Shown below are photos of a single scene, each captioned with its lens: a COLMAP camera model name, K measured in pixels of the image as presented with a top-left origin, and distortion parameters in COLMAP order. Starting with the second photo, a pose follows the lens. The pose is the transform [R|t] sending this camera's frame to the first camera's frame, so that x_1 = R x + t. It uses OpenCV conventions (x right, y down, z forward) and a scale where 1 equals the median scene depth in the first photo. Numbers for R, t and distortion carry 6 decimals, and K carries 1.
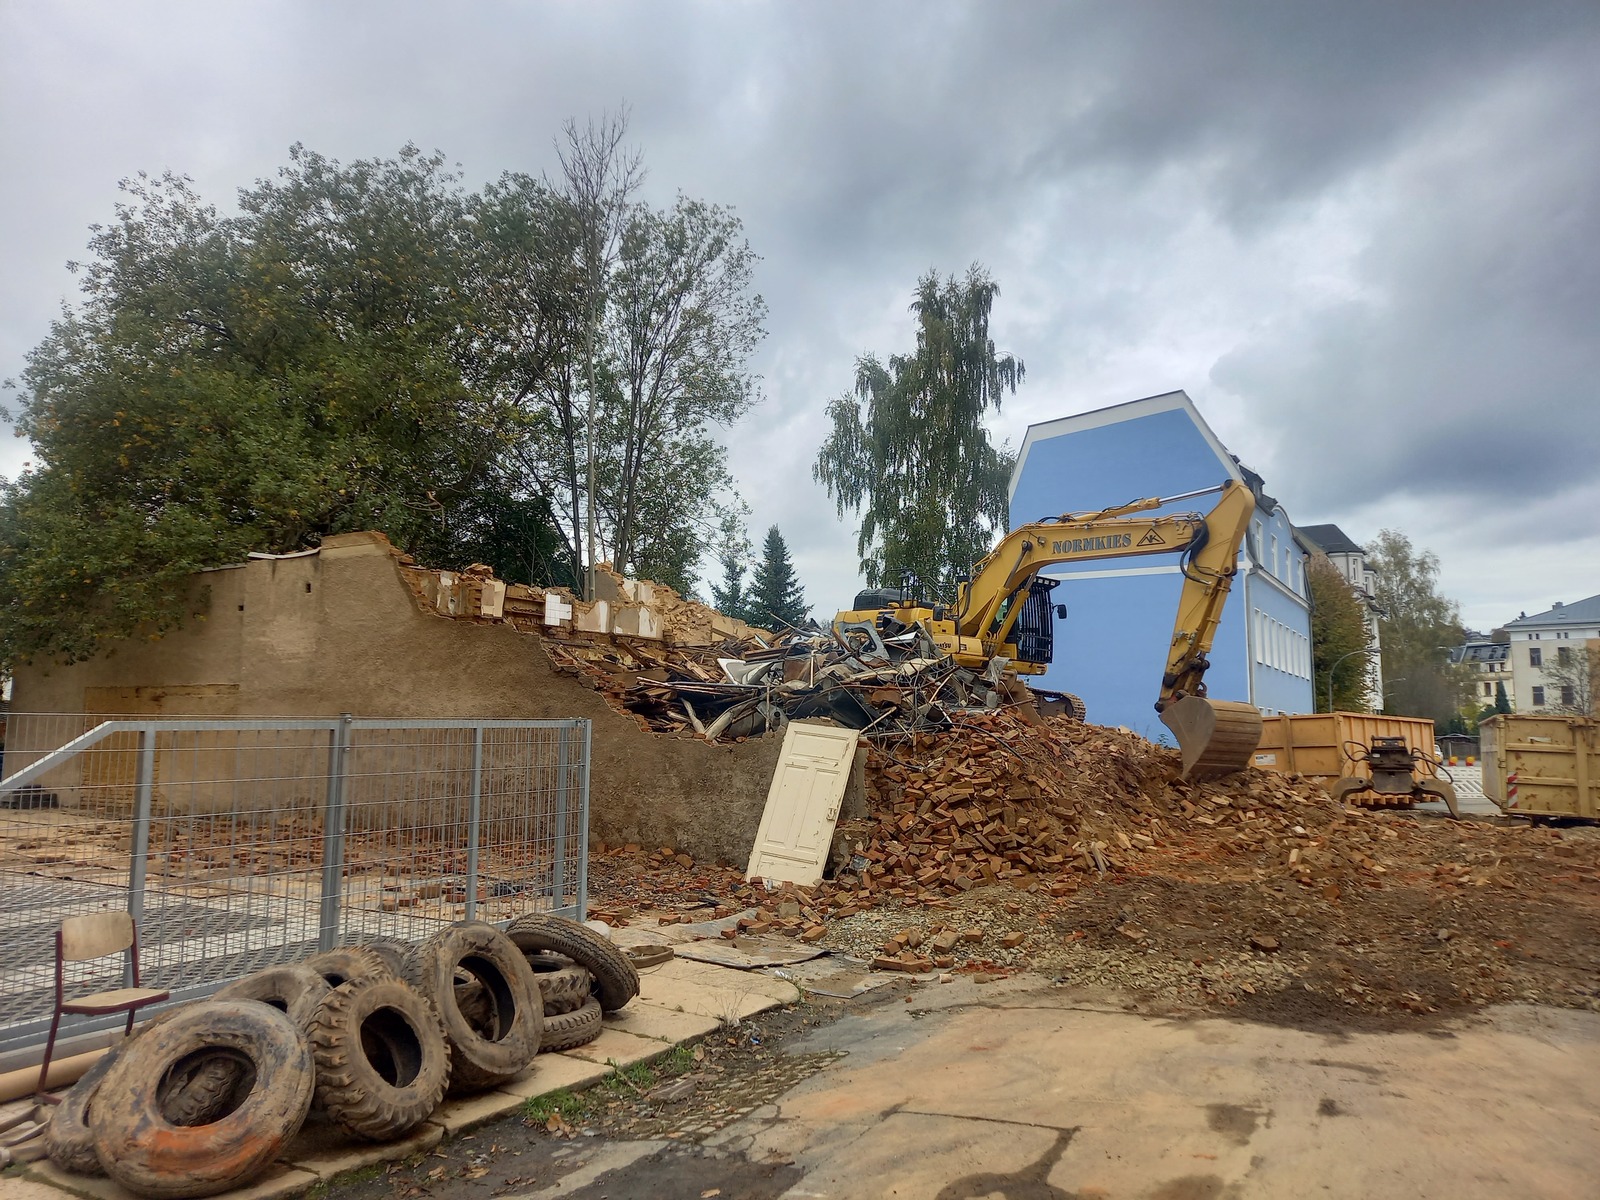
lens RADIAL K [[1156.2, 0, 800.0], [0, 1156.2, 600.0], [0, 0, 1]] dist [0.091733, -0.104579]
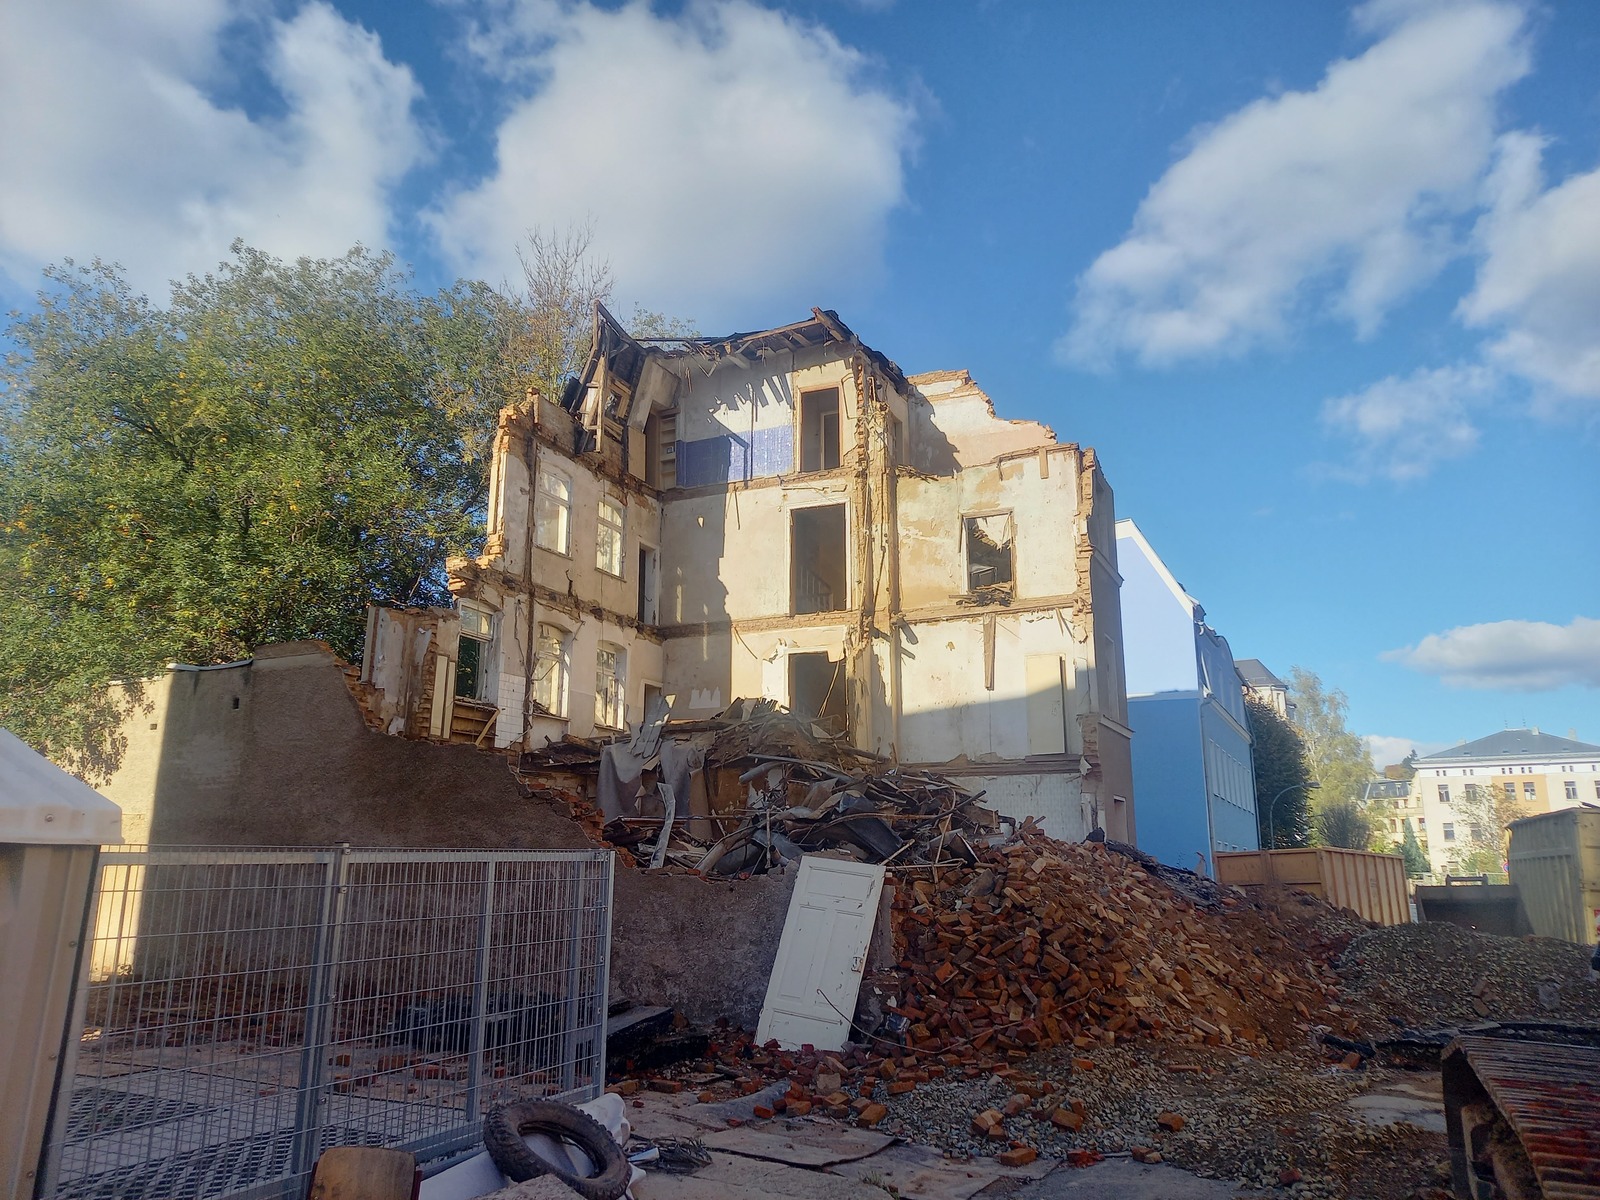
lens RADIAL K [[1156.2, 0, 800.0], [0, 1156.2, 600.0], [0, 0, 1]] dist [0.091733, -0.104579]
pose [[0.996776, 0.017315, 0.078344, -0.065937], [-0.008371, 0.993551, -0.113075, 0.009296], [-0.079797, 0.112055, 0.990493, 0.077669]]
